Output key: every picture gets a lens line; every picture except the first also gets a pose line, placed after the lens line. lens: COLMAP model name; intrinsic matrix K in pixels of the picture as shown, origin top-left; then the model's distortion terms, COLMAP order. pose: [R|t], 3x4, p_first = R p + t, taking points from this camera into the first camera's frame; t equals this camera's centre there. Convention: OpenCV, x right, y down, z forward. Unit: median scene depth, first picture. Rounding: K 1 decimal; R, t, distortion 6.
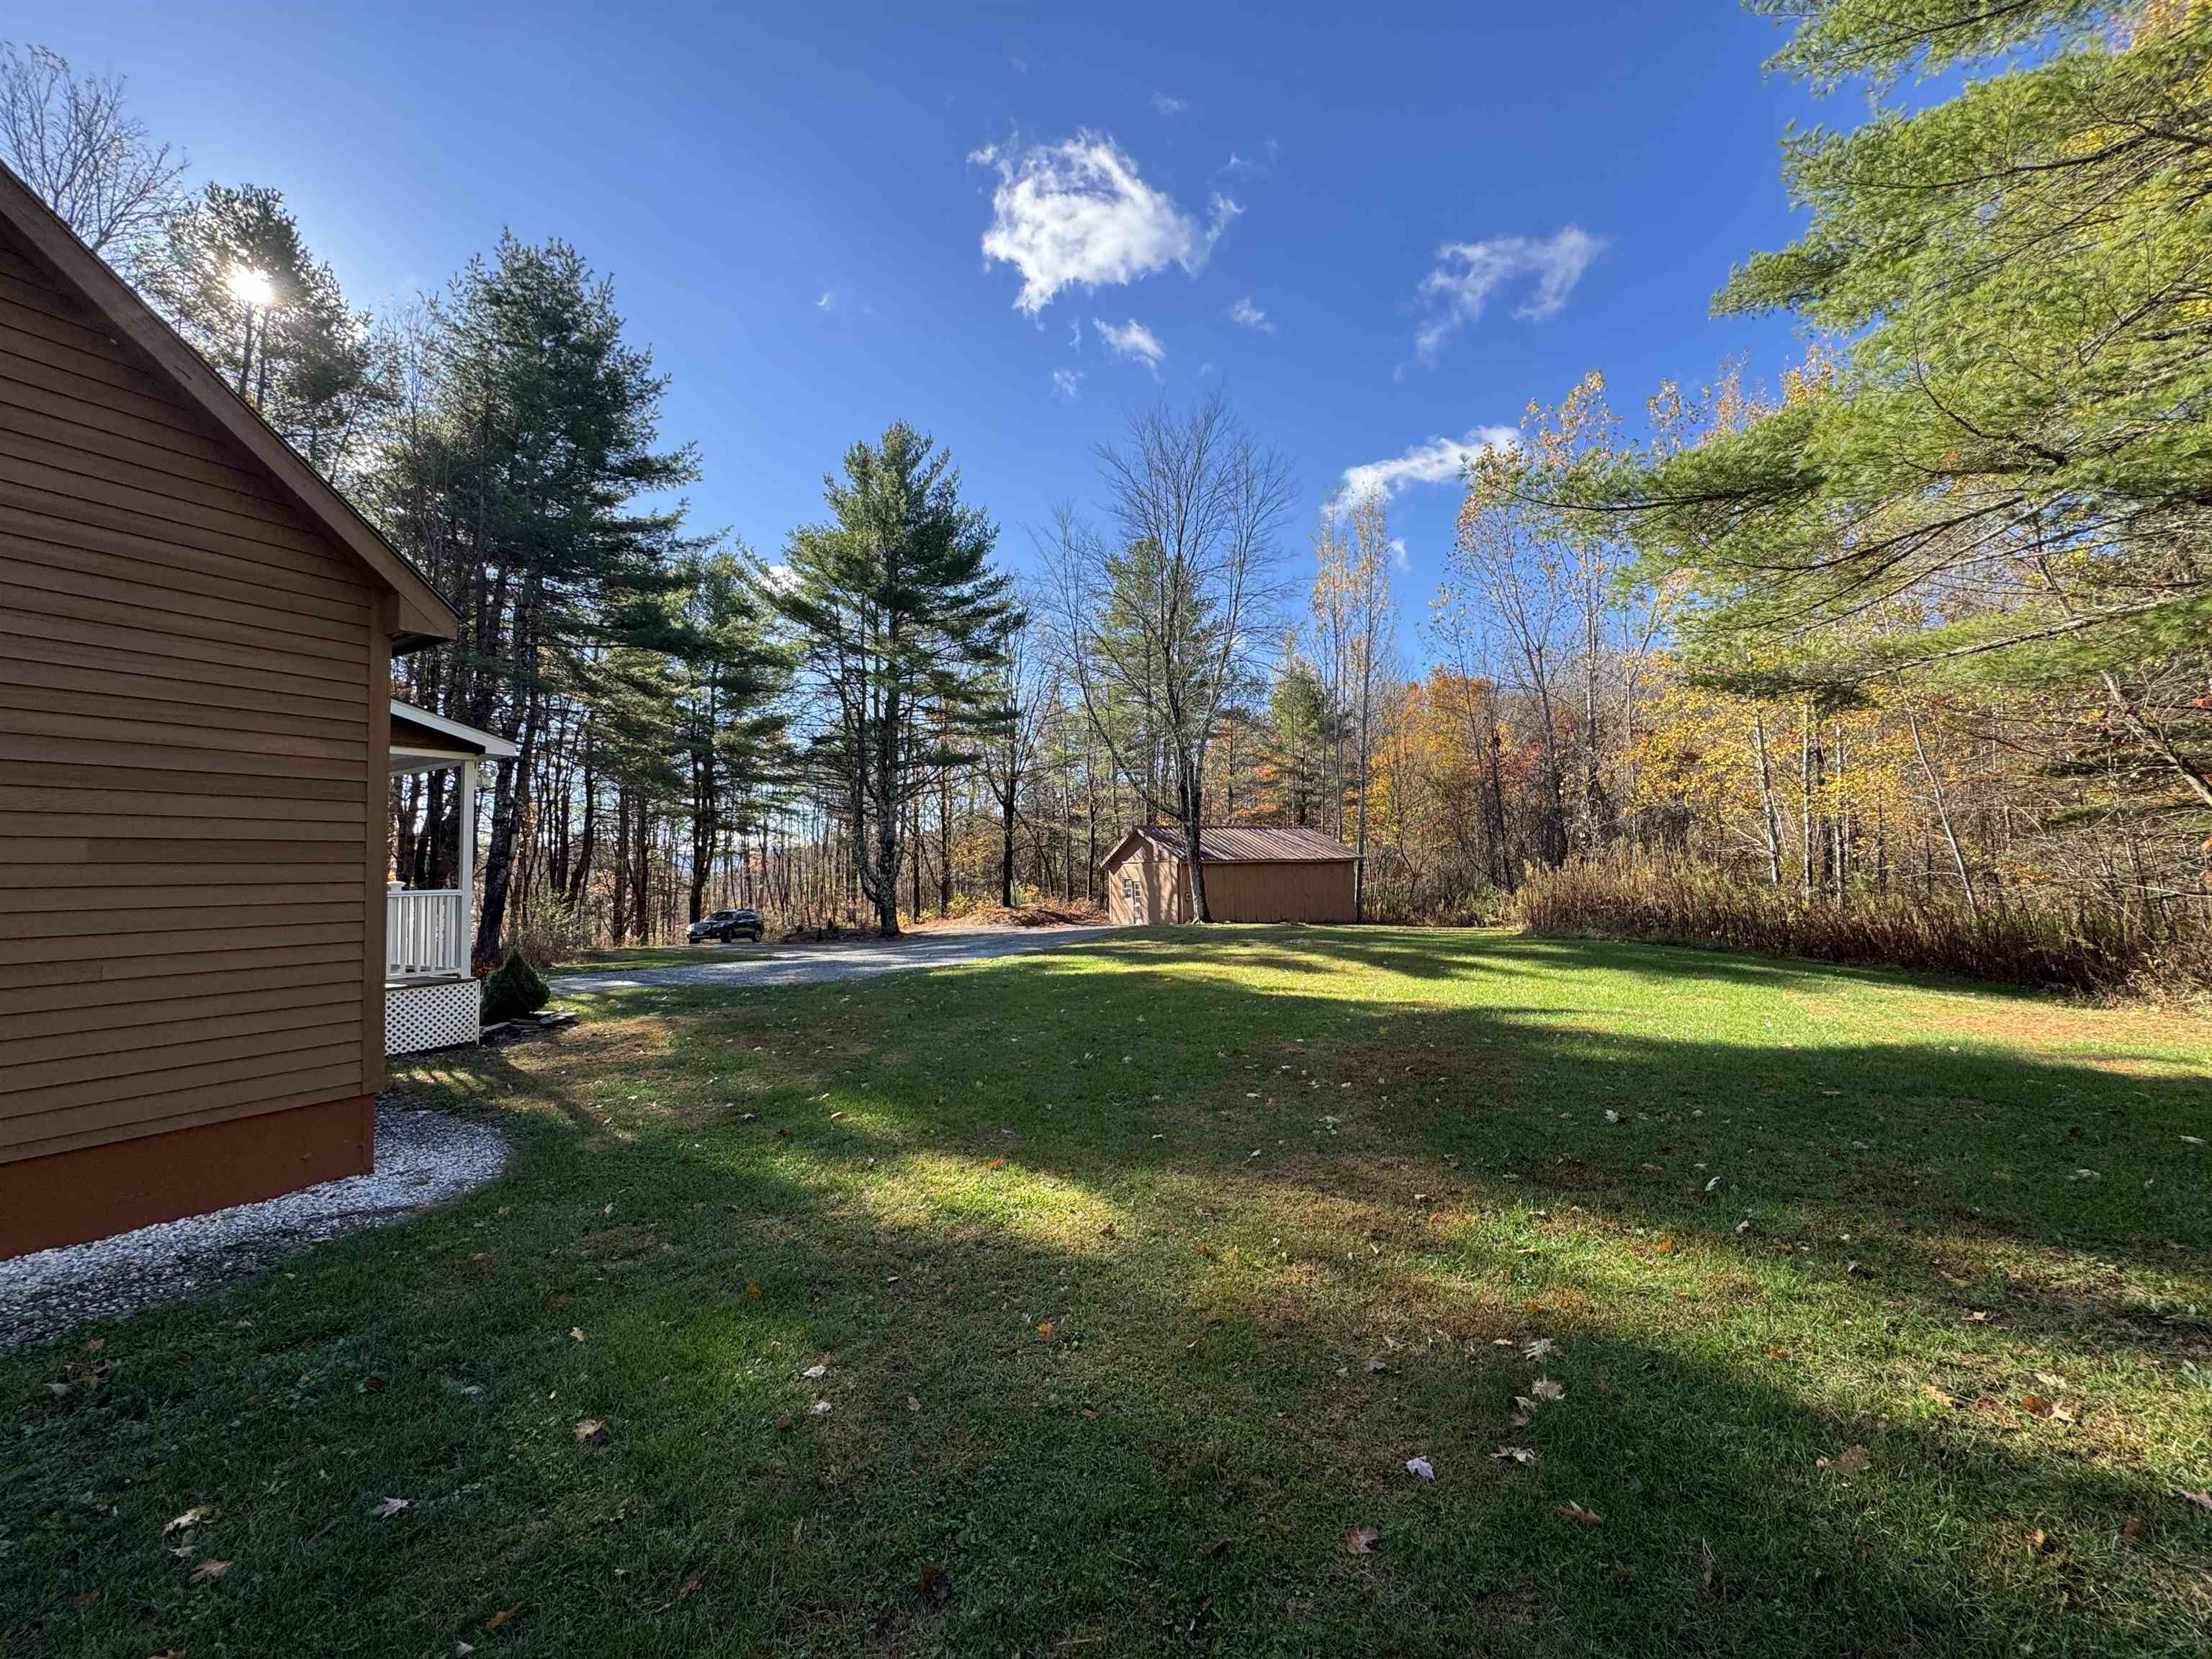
lens RADIAL K [[881.0, 0, 1107.6], [0, 881.0, 827.6], [0, 0, 1]] dist [-0.003270, 0.000405]
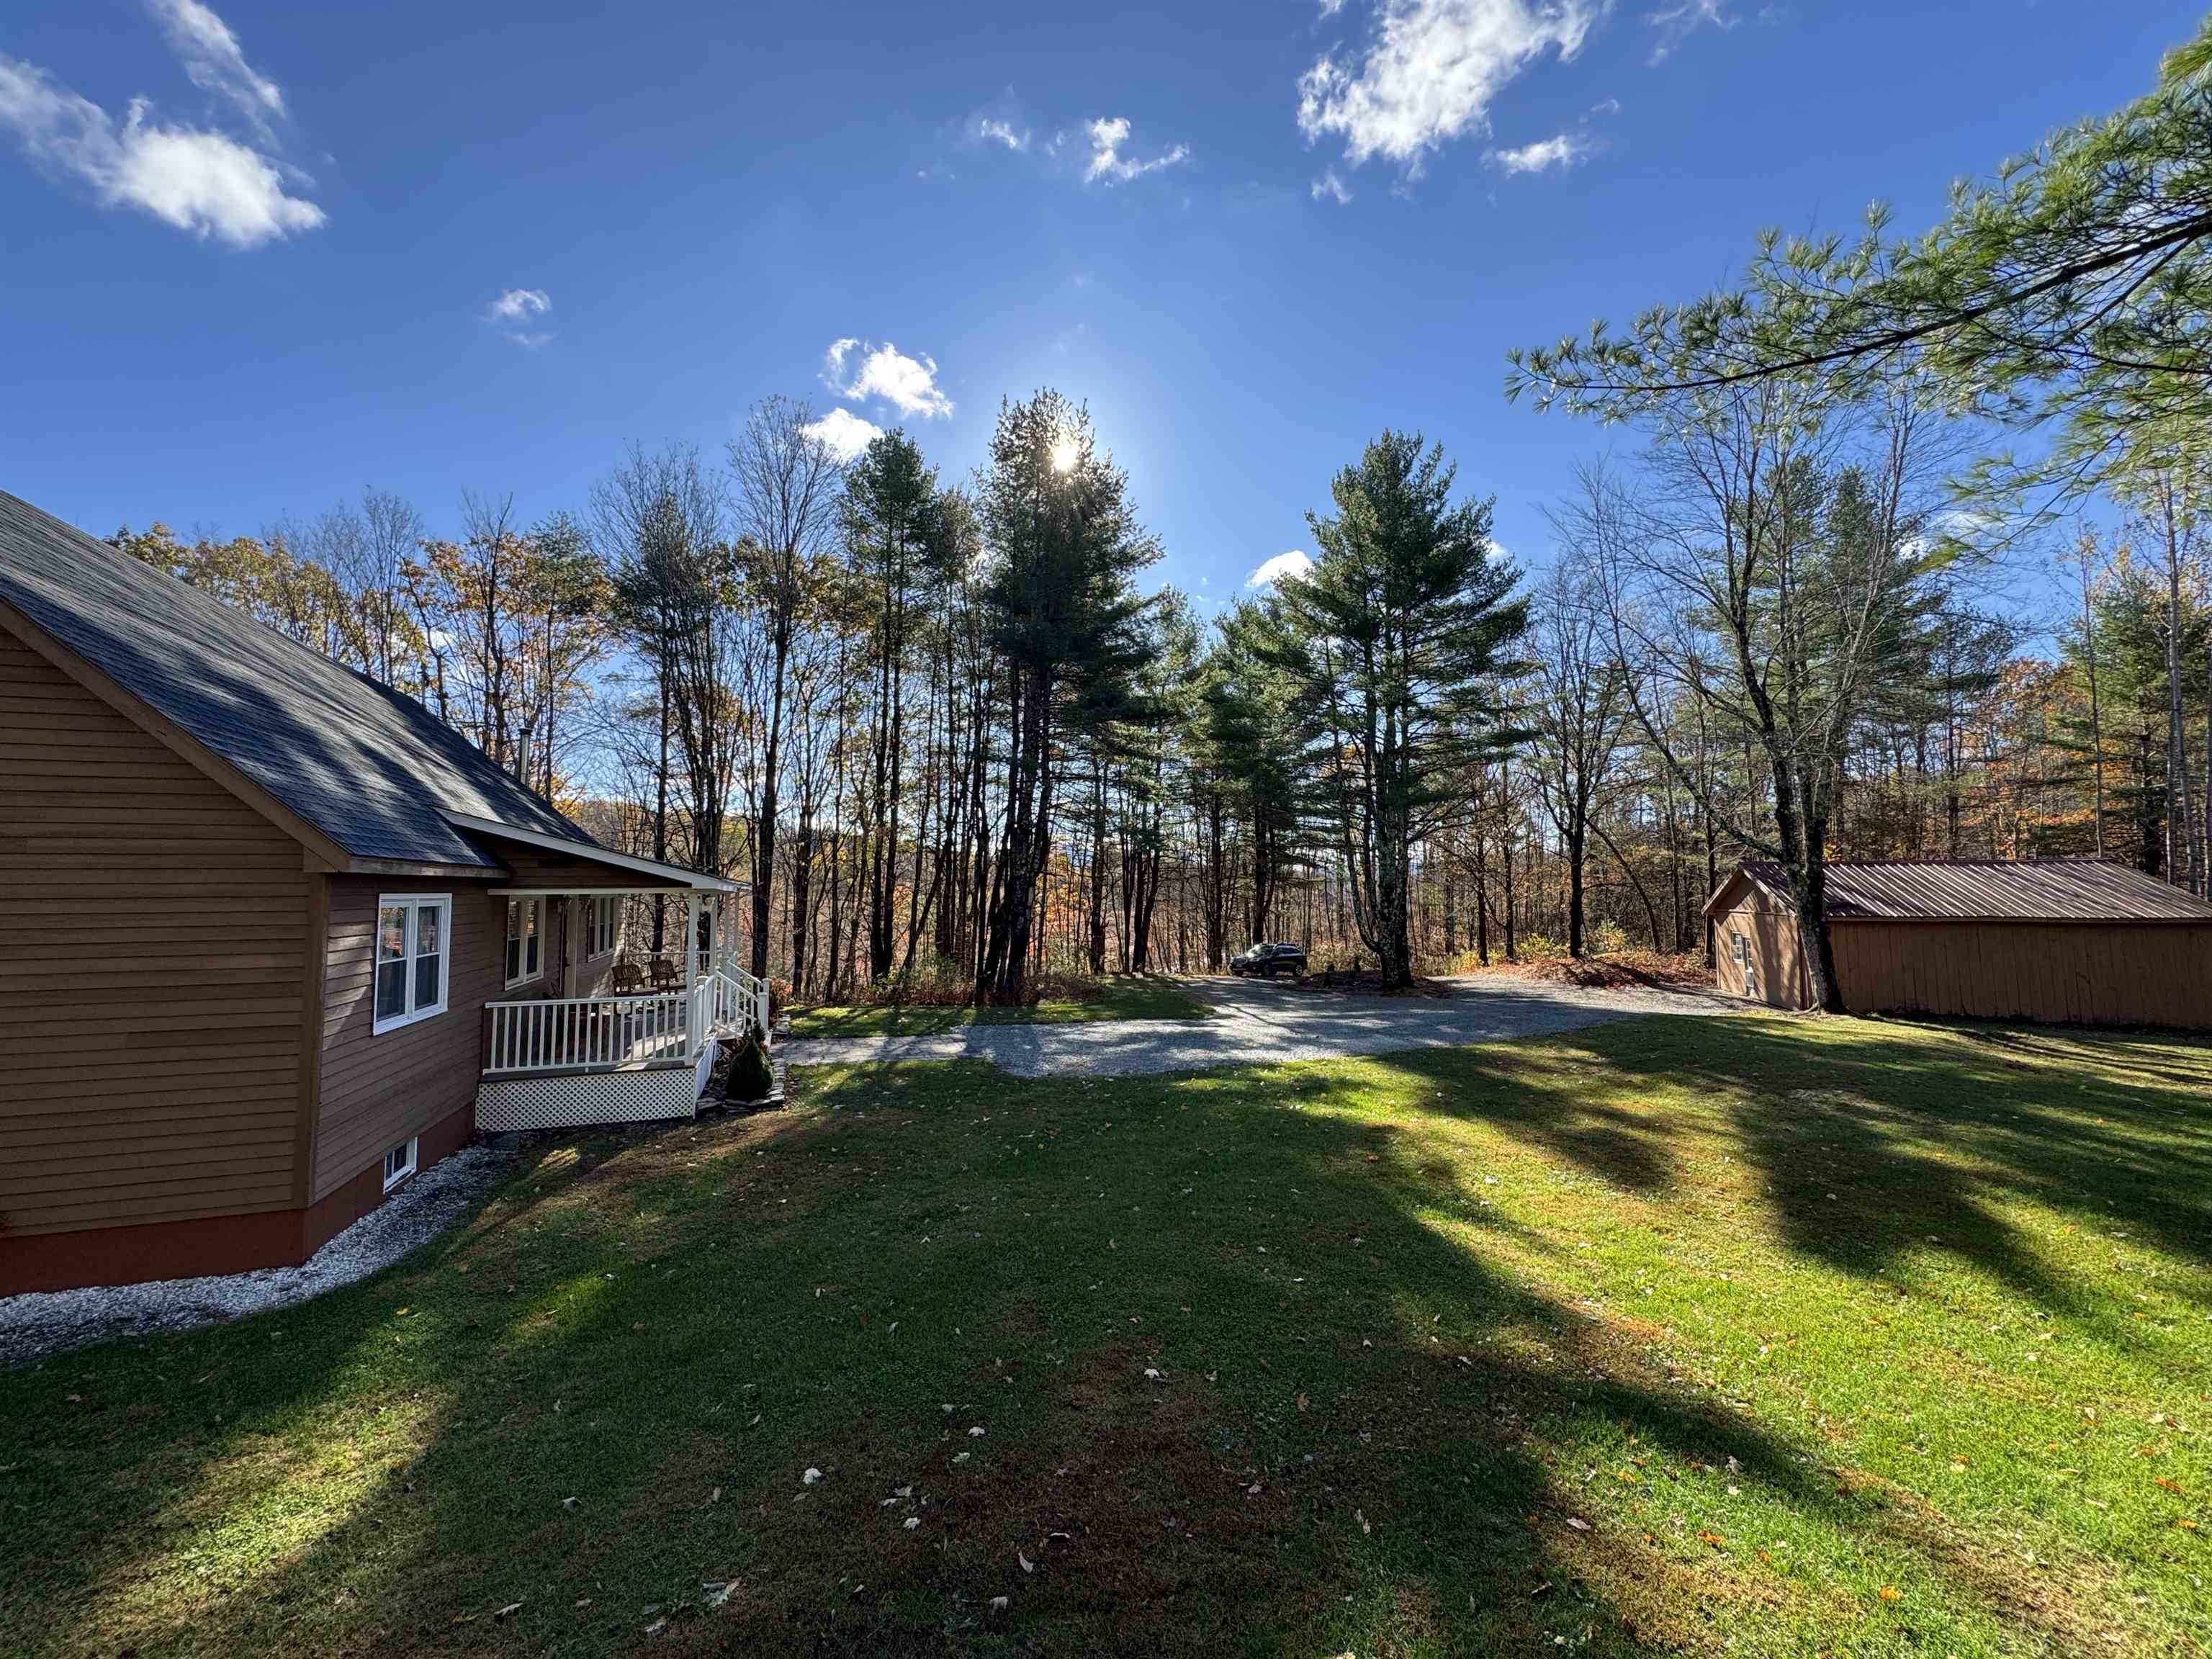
lens RADIAL K [[881.0, 0, 1100.9], [0, 881.0, 828.5], [0, 0, 1]] dist [-0.003270, 0.000405]
pose [[0.744024, -0.027904, -0.667570, 0.144723], [0.021267, 0.999610, -0.018080, -0.034021], [0.667815, -0.000746, 0.744327, 0.112806]]
